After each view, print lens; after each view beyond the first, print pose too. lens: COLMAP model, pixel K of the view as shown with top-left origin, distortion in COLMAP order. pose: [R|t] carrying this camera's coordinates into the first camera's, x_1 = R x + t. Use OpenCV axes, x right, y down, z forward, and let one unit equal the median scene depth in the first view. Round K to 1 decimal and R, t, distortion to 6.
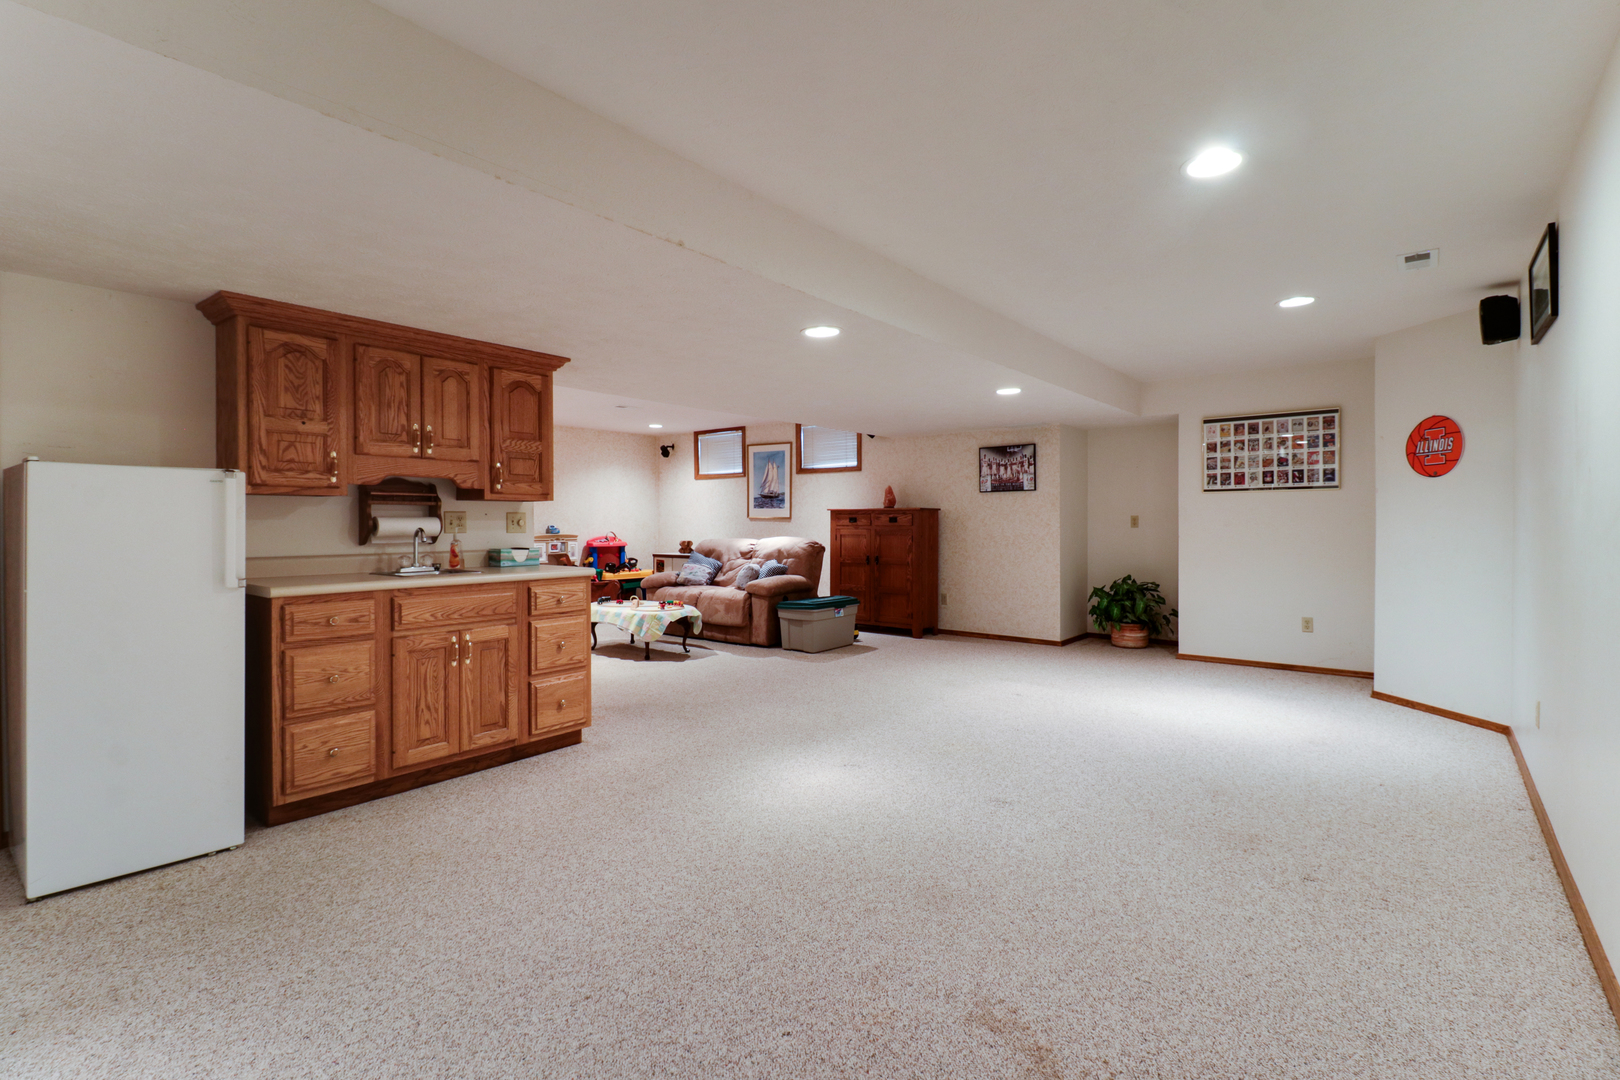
lens RADIAL K [[746.4, 0, 806.6], [0, 746.4, 533.2], [0, 0, 1]] dist [0.018848, -0.001683]
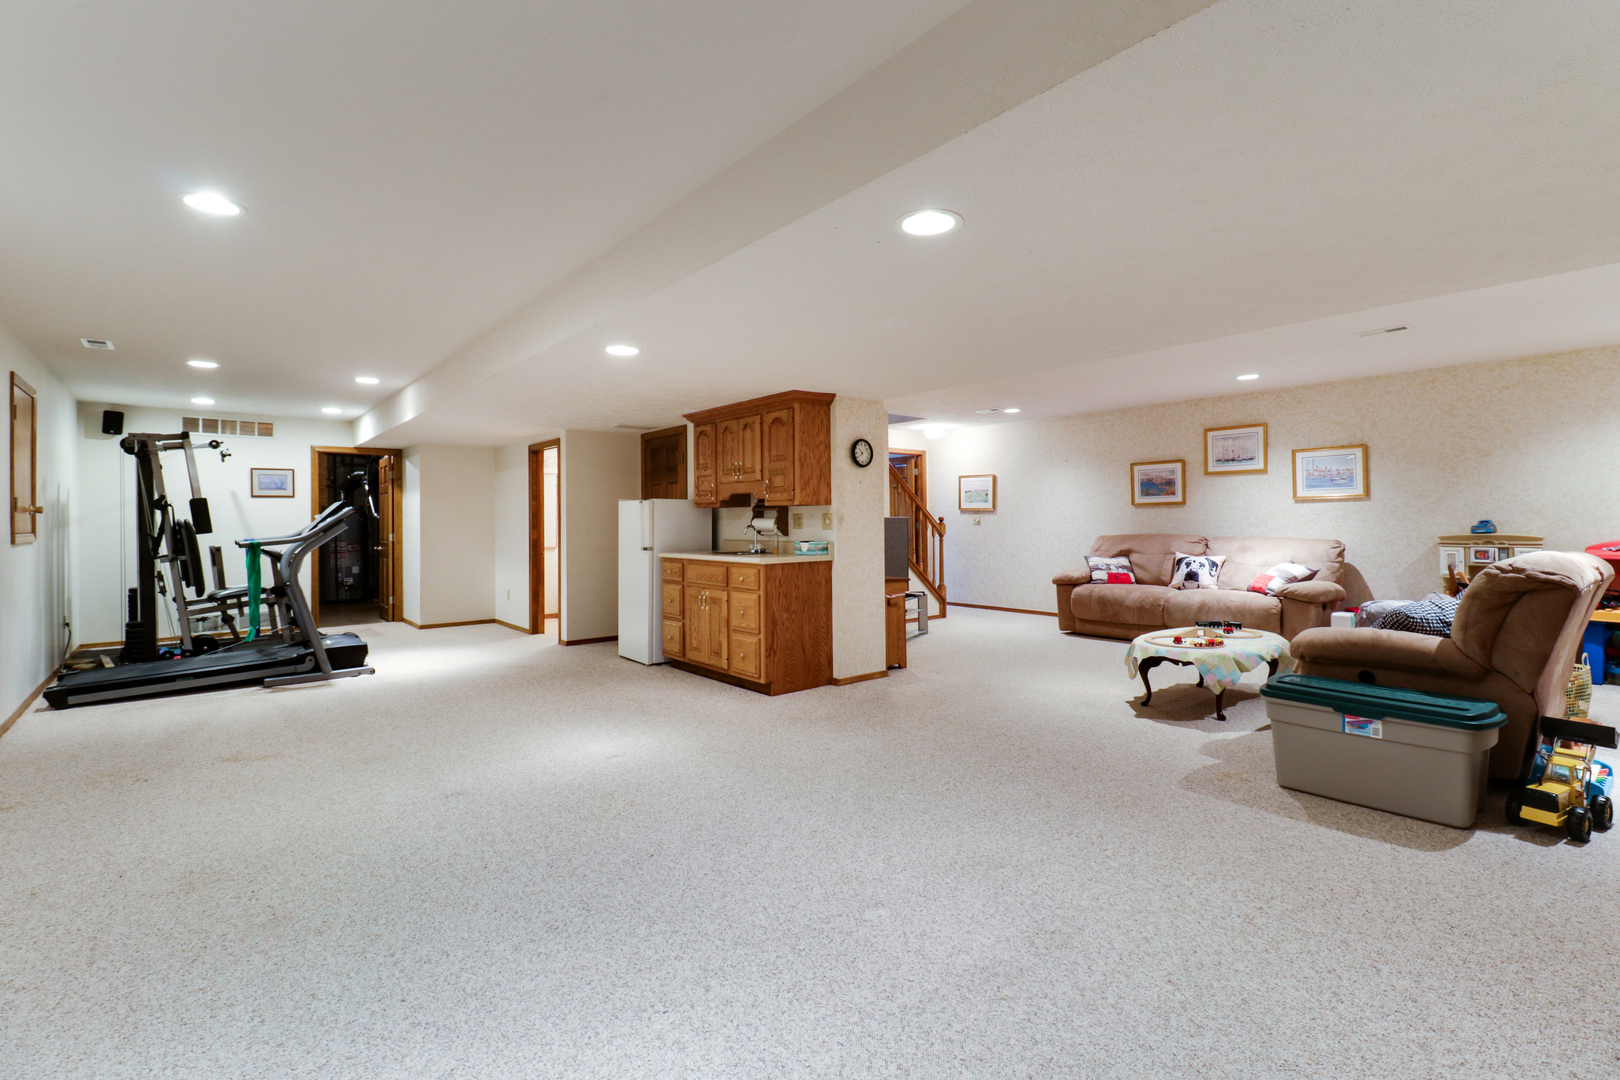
lens RADIAL K [[746.4, 0, 812.3], [0, 746.4, 516.4], [0, 0, 1]] dist [0.018848, -0.001683]
pose [[-0.198294, 0.000113, -0.980143, 0.500385], [-0.005661, 0.999983, 0.001261, -0.014158], [0.980126, 0.005799, -0.198290, 0.715866]]
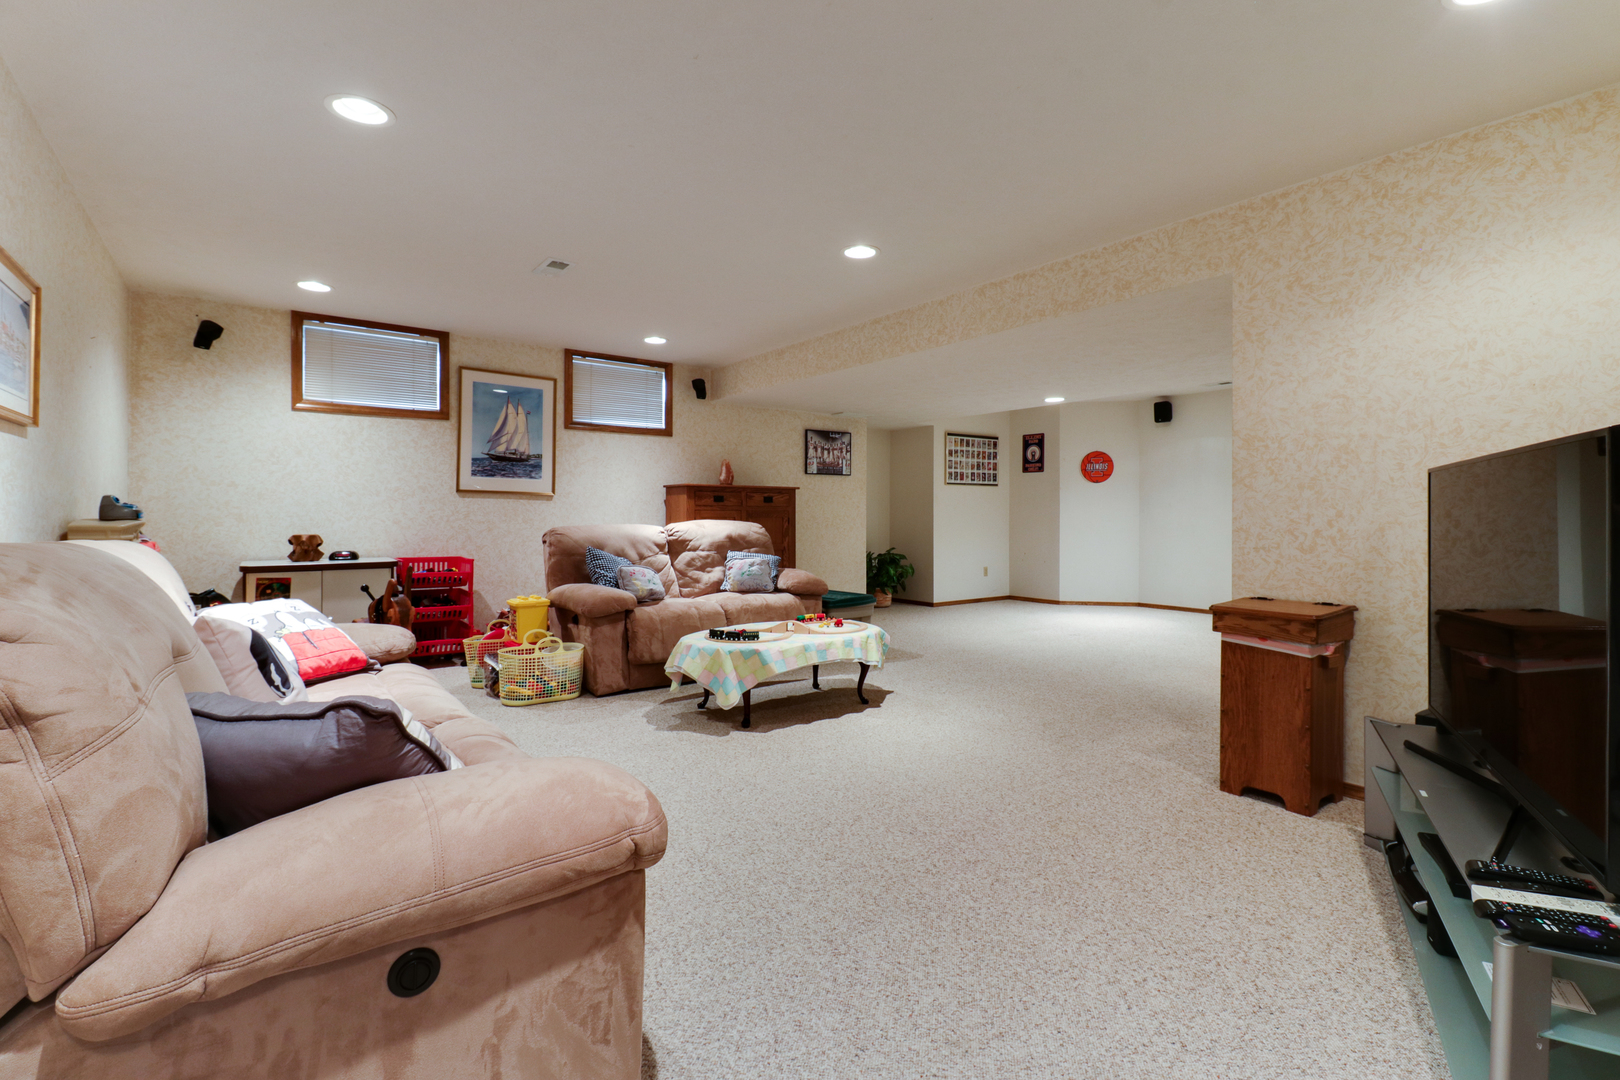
lens RADIAL K [[746.4, 0, 808.6], [0, 746.4, 524.4], [0, 0, 1]] dist [0.018848, -0.001683]
pose [[0.253807, -0.010670, 0.967196, -0.767203], [0.011753, 0.999899, 0.007946, 0.004815], [-0.967184, 0.009351, 0.253906, 0.781277]]
